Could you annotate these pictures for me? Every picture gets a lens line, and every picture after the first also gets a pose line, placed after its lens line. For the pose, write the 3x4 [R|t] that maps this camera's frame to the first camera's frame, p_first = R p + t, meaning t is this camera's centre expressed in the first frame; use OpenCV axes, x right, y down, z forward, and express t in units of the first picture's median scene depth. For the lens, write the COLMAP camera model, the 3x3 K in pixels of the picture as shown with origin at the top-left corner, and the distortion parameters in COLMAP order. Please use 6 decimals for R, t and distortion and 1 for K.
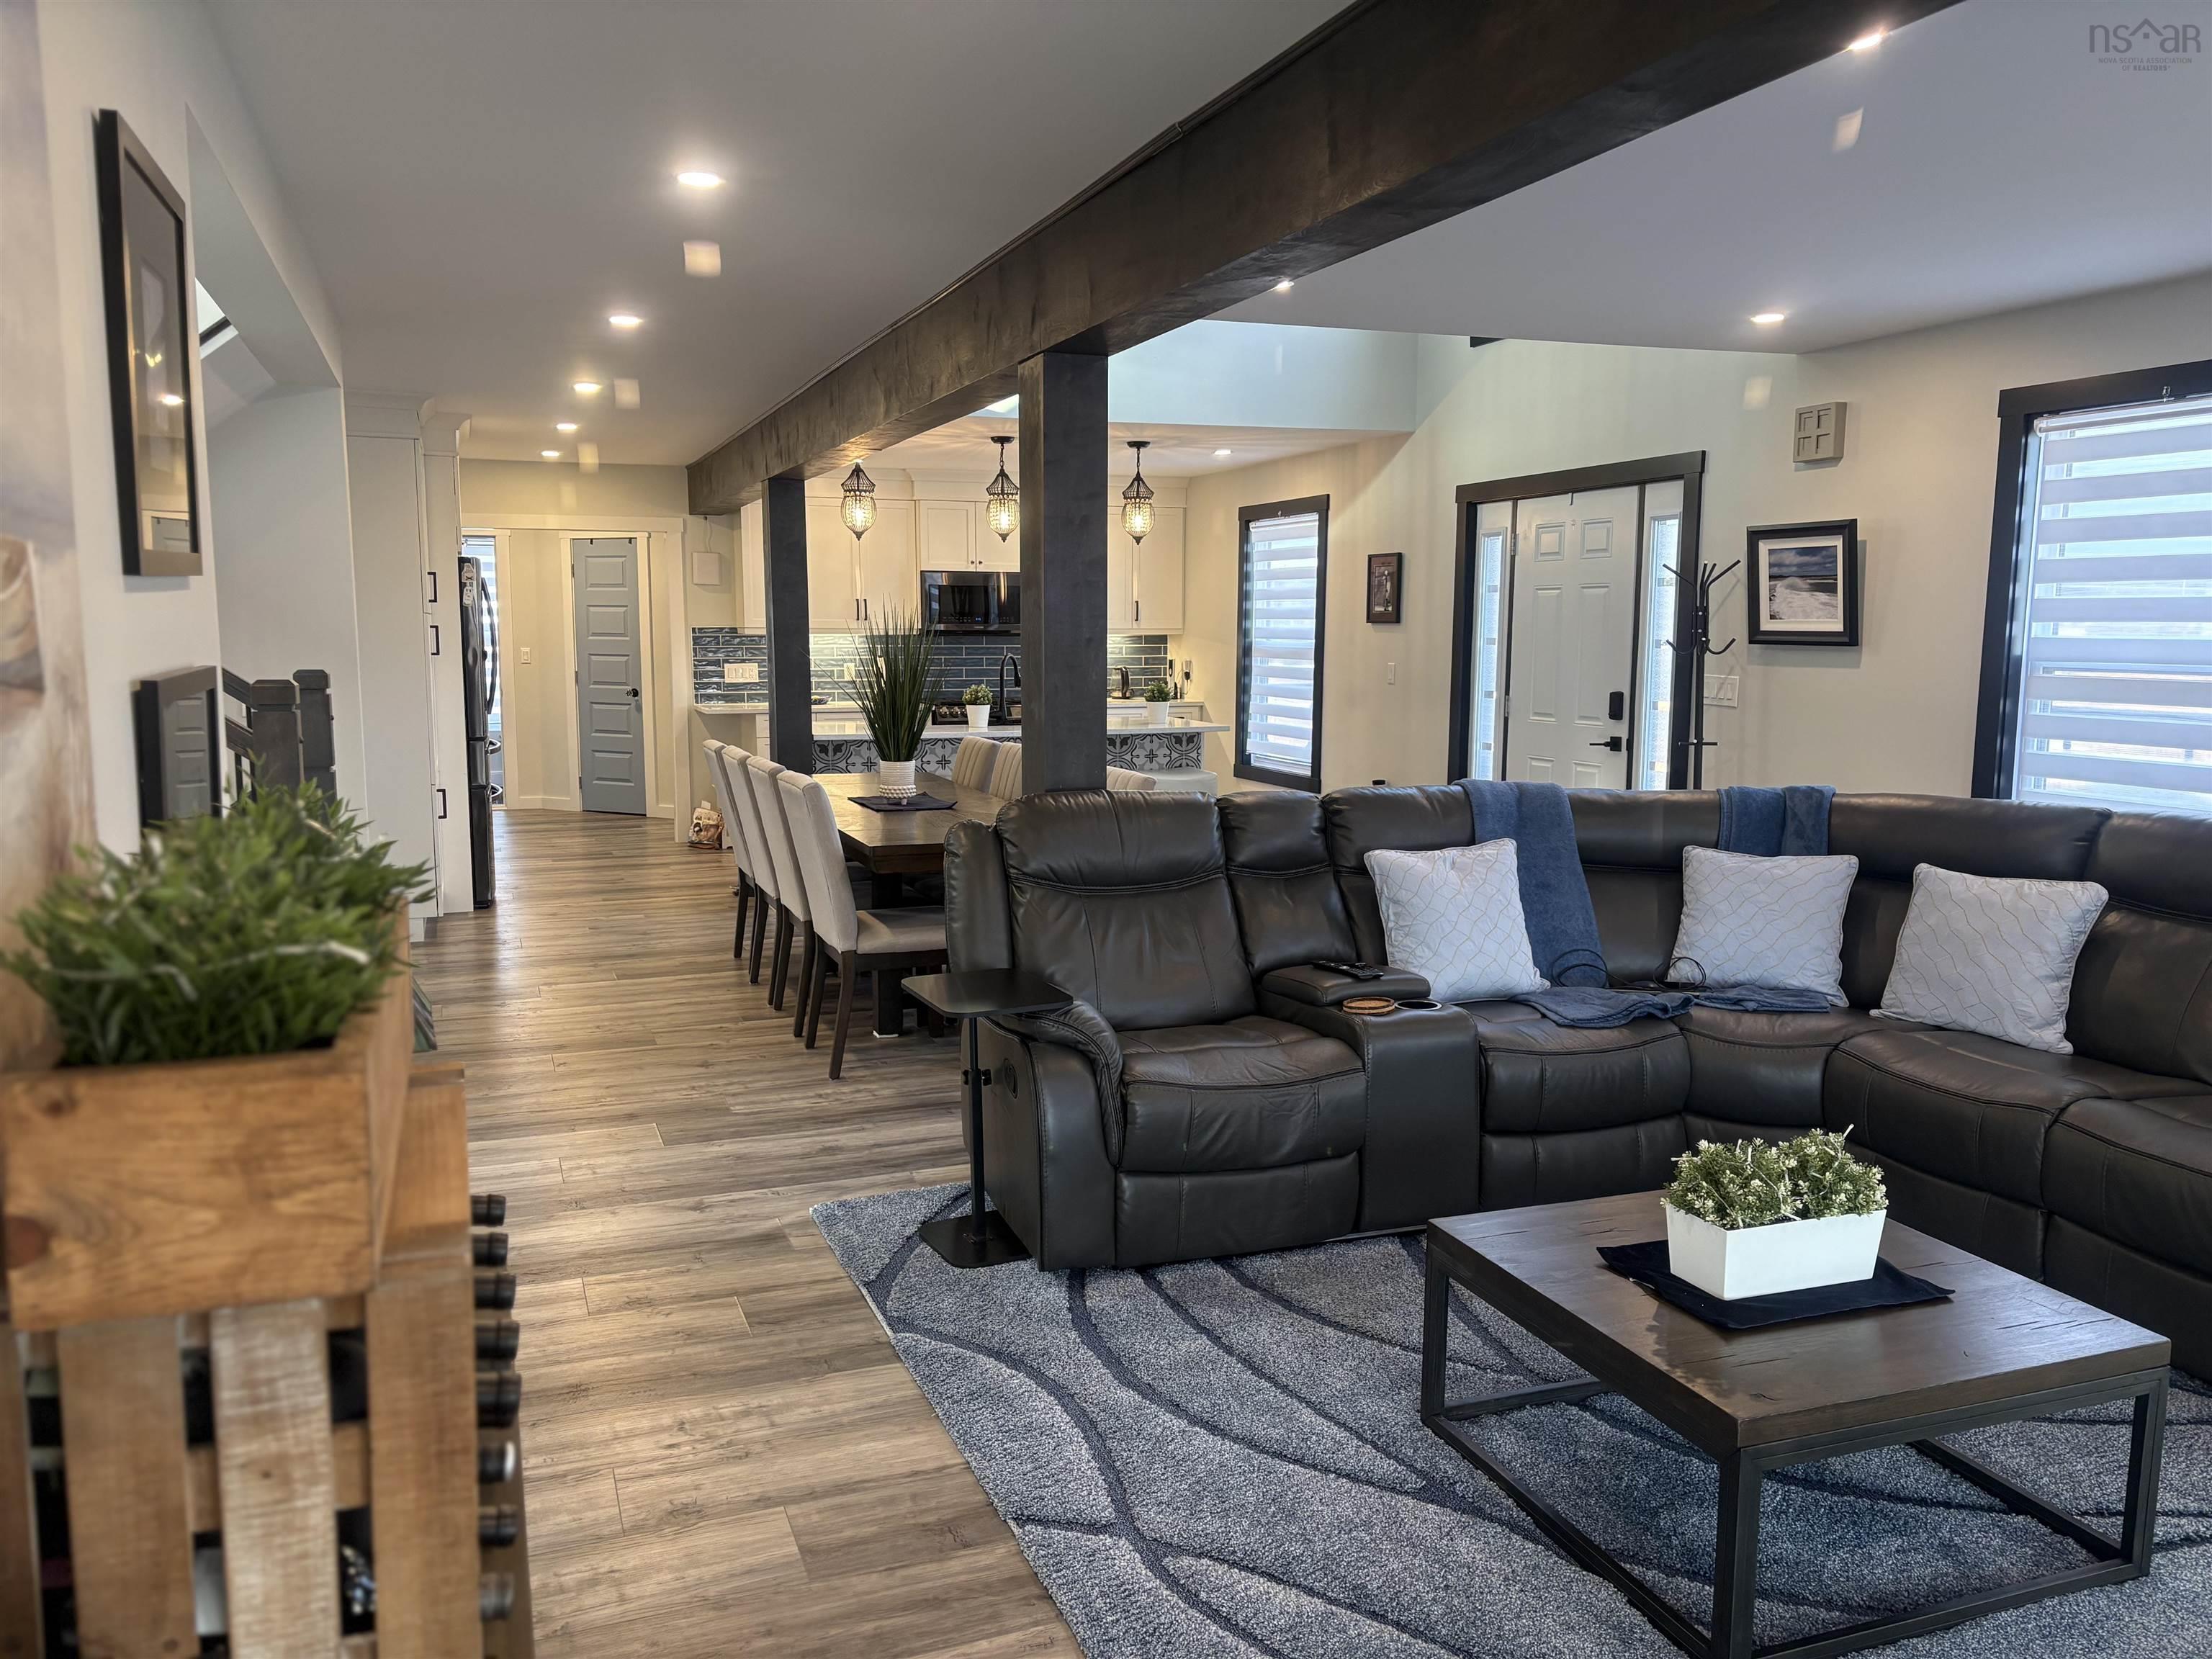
lens RADIAL K [[1671.7, 0, 1093.5], [0, 1671.7, 848.4], [0, 0, 1]] dist [0.046967, -0.048970]
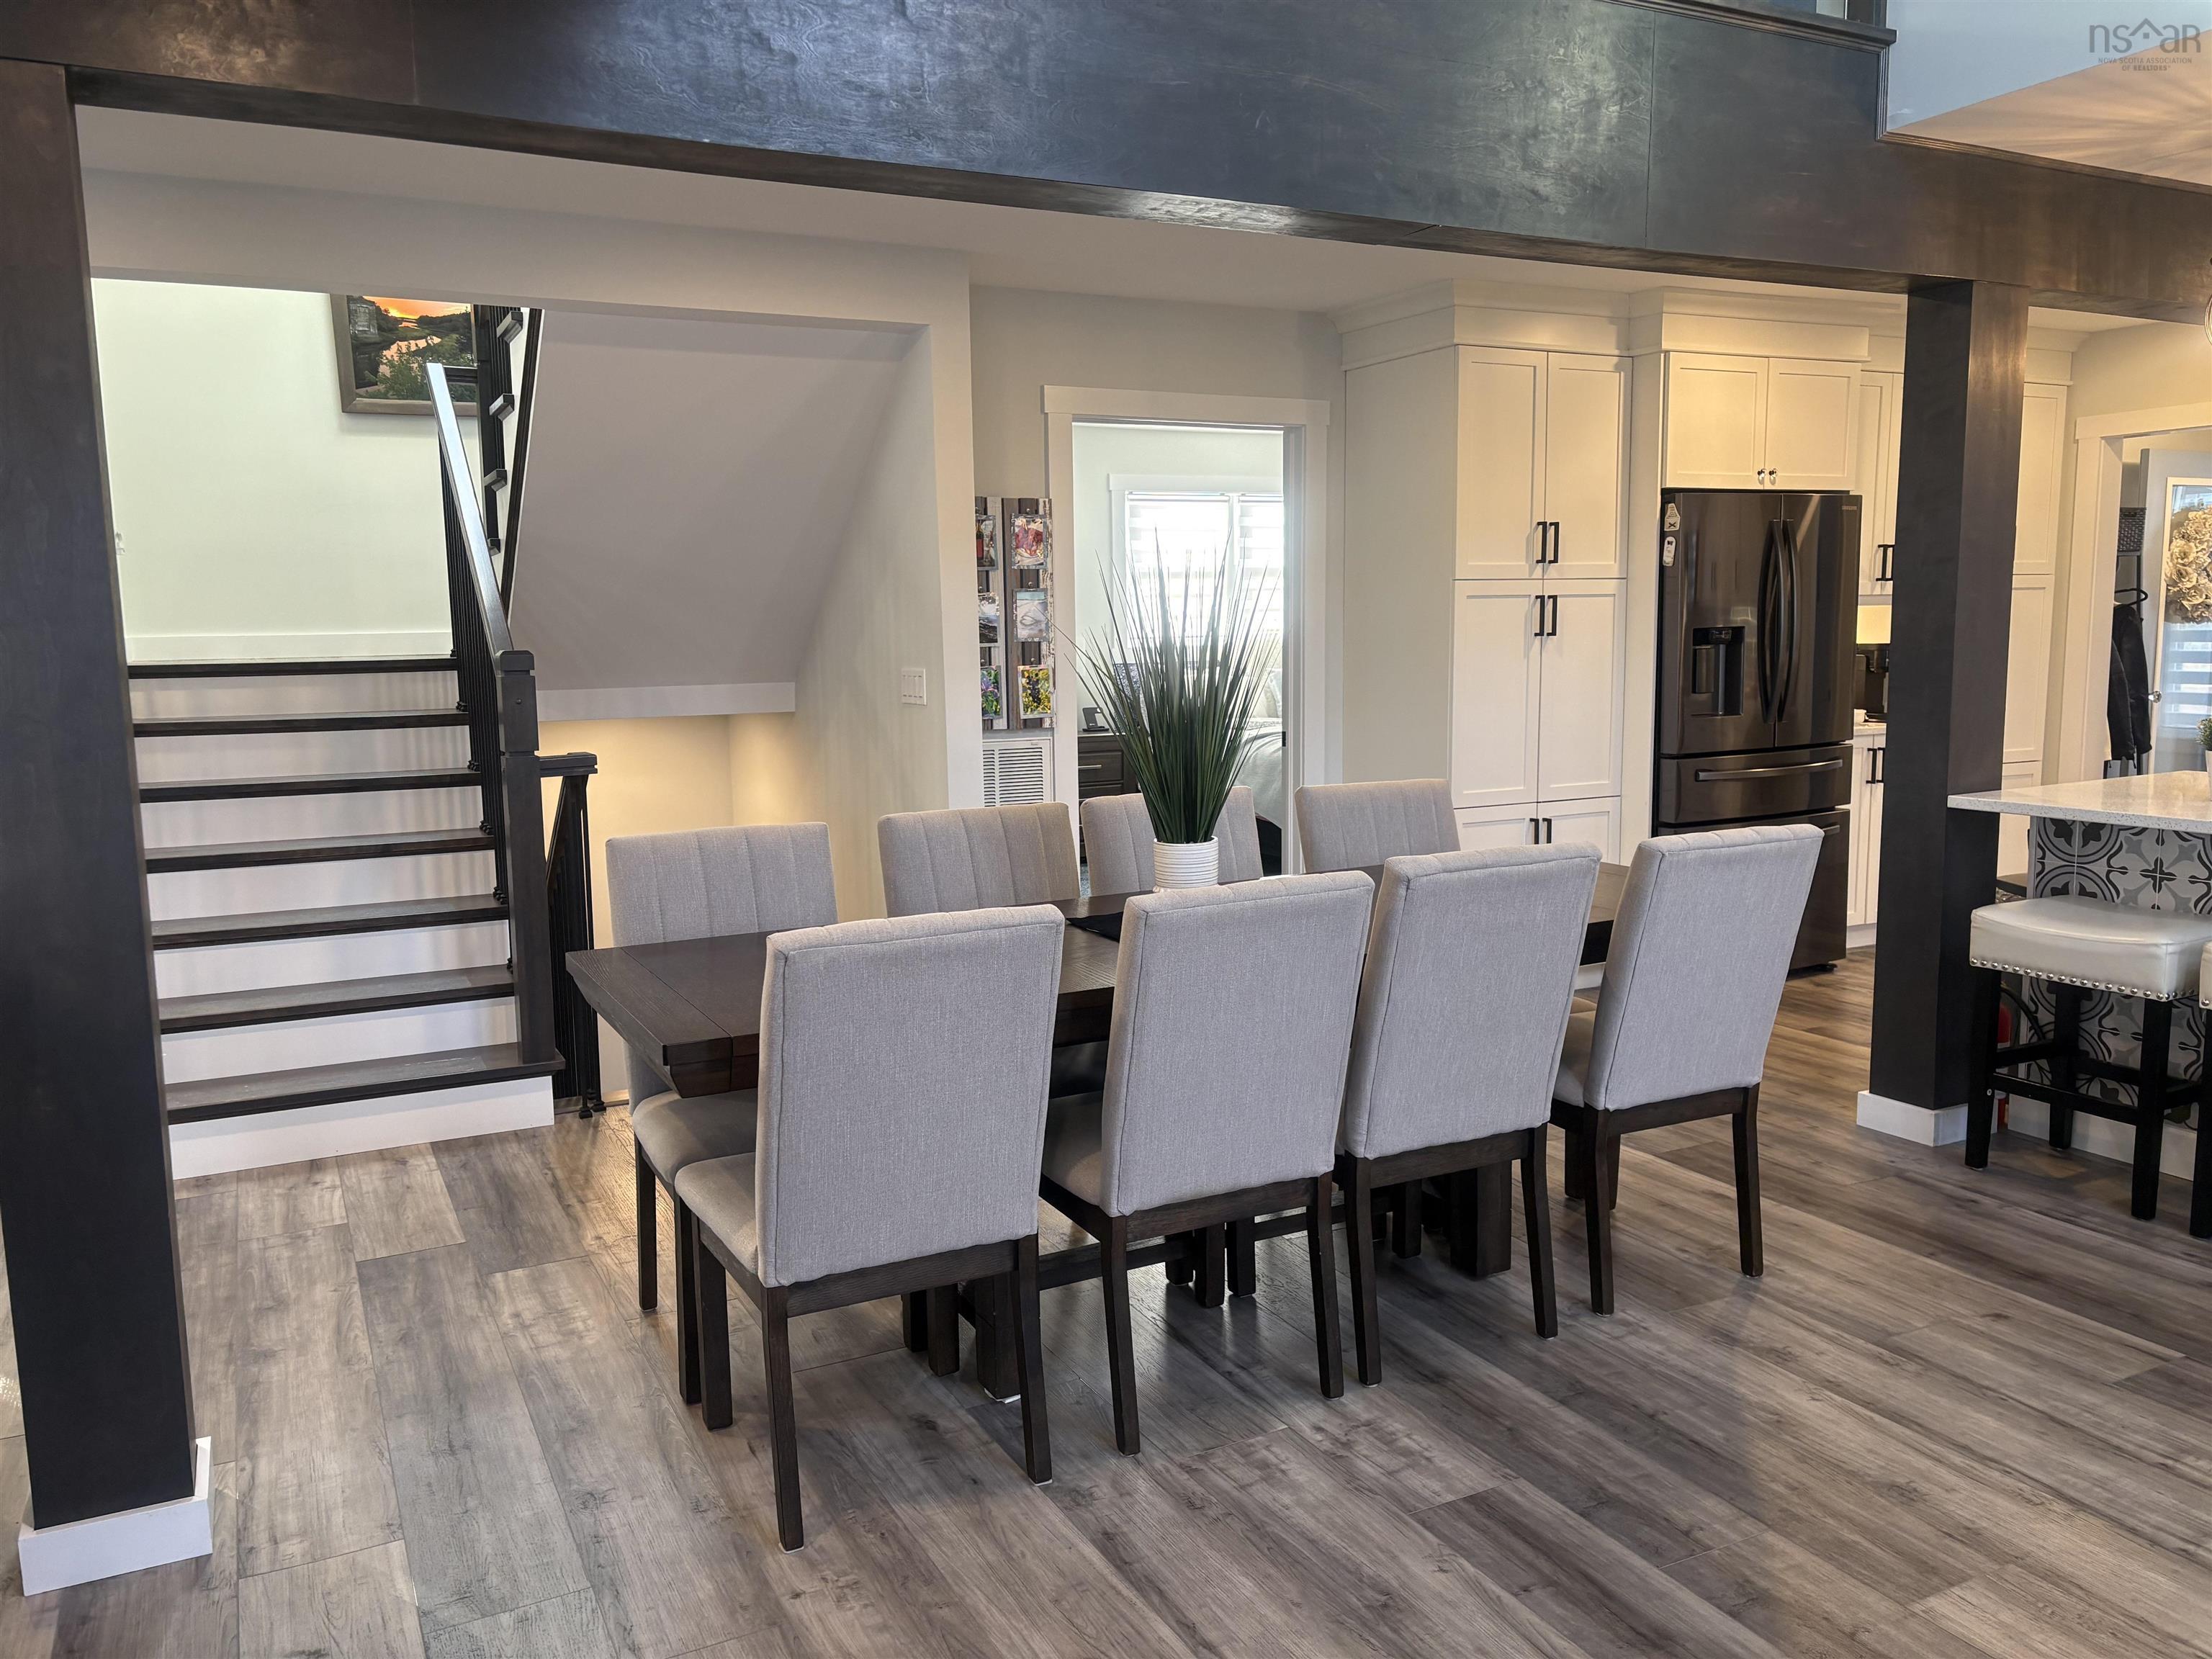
lens RADIAL K [[1671.7, 0, 1089.4], [0, 1671.7, 835.3], [0, 0, 1]] dist [0.046967, -0.048970]
pose [[0.097948, 0.120944, -0.987815, 0.297453], [-0.114912, 0.987323, 0.109489, -0.081655], [0.988535, 0.102788, 0.110605, 0.685264]]
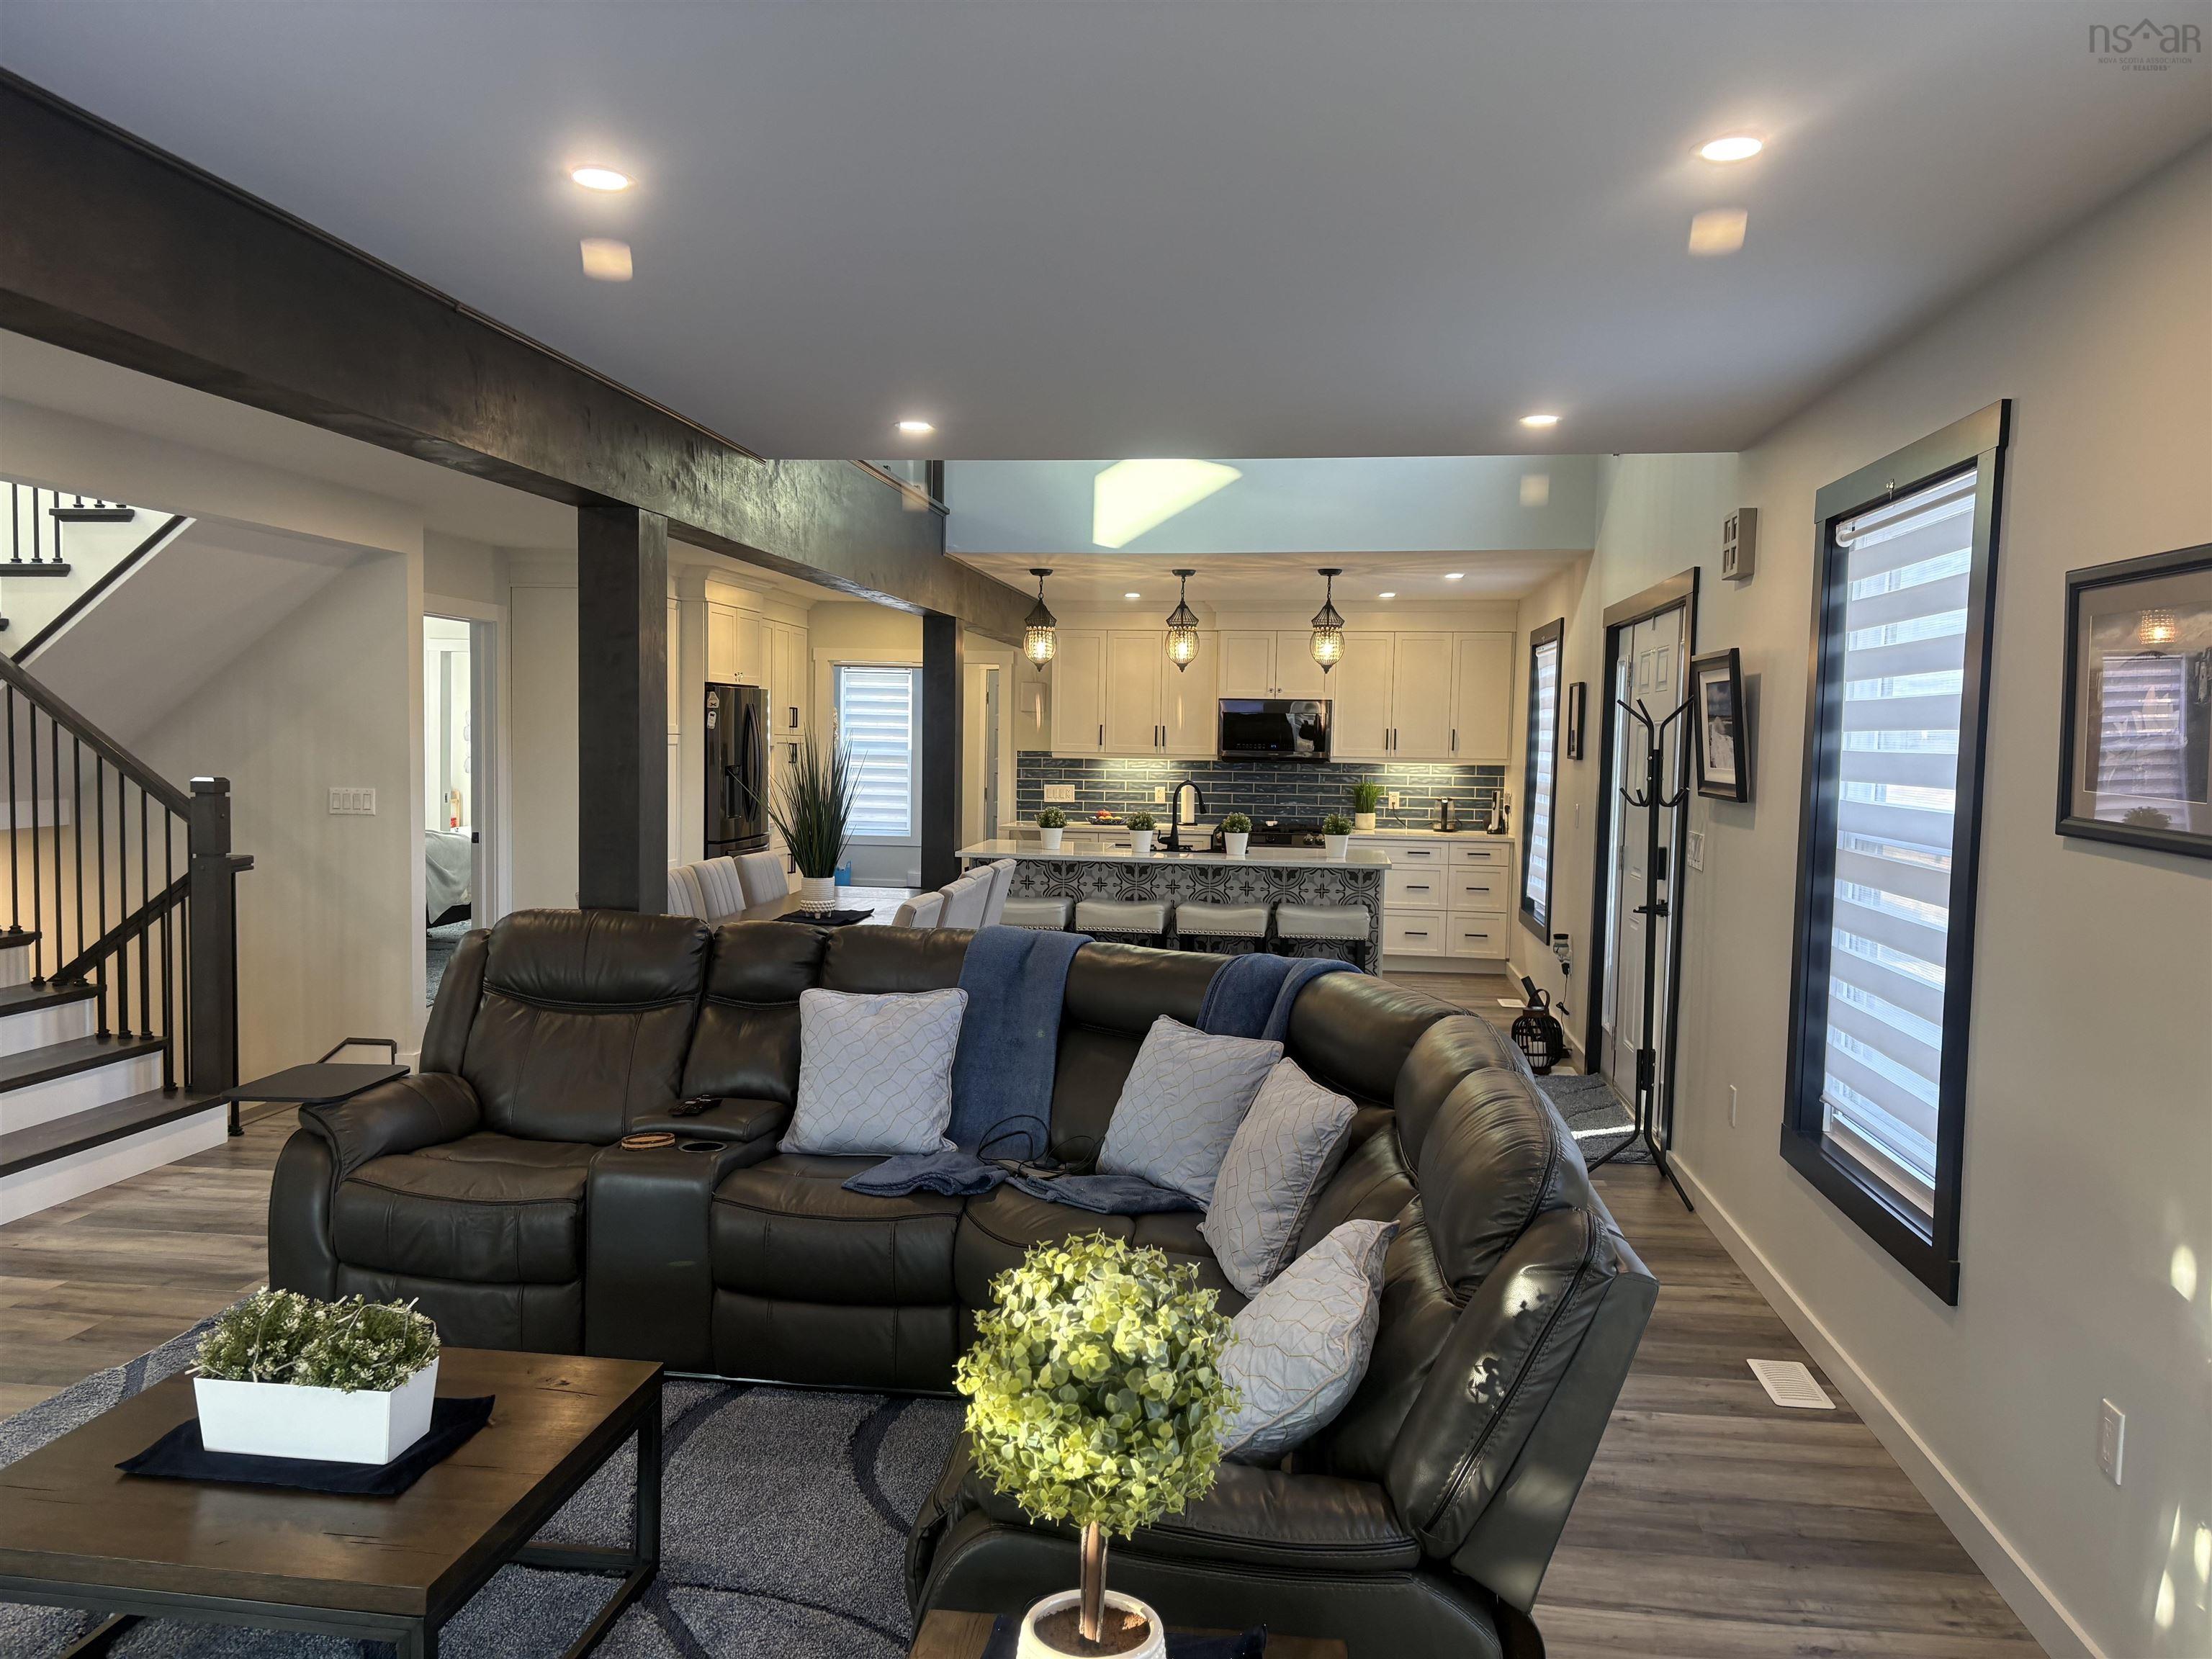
lens RADIAL K [[1671.7, 0, 1114.0], [0, 1671.7, 829.6], [0, 0, 1]] dist [0.046967, -0.048970]
pose [[0.884569, 0.040135, -0.464680, 0.408942], [-0.078159, 0.994958, -0.062849, -0.023090], [0.459814, 0.091914, 0.883246, 0.105196]]
